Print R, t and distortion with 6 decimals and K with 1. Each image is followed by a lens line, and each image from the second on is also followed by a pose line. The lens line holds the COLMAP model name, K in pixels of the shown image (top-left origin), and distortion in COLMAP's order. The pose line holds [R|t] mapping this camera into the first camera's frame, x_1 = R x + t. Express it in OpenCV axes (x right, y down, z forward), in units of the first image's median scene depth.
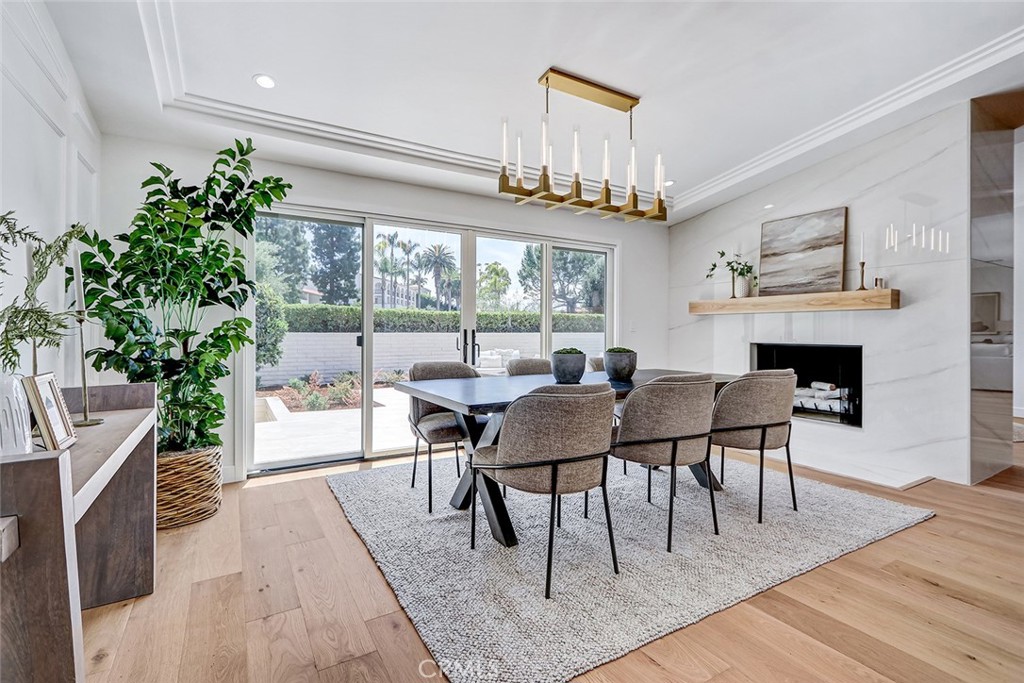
lens RADIAL K [[467.9, 0, 507.6], [0, 467.9, 340.3], [0, 0, 1]] dist [-0.003051, -0.000757]
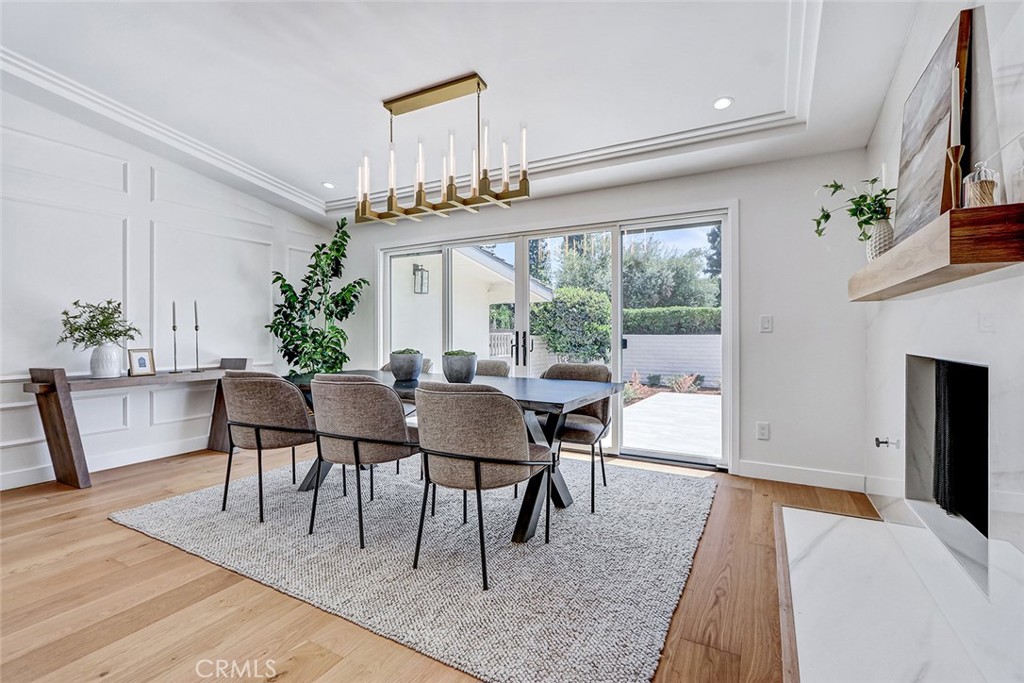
lens RADIAL K [[471.6, 0, 508.0], [0, 471.6, 336.3], [0, 0, 1]] dist [-0.000609, -0.001110]
pose [[0.515487, -0.000066, -0.856898, 1.155618], [-0.012522, 0.999893, -0.007610, -0.003646], [0.856806, 0.014653, 0.515430, 0.622109]]
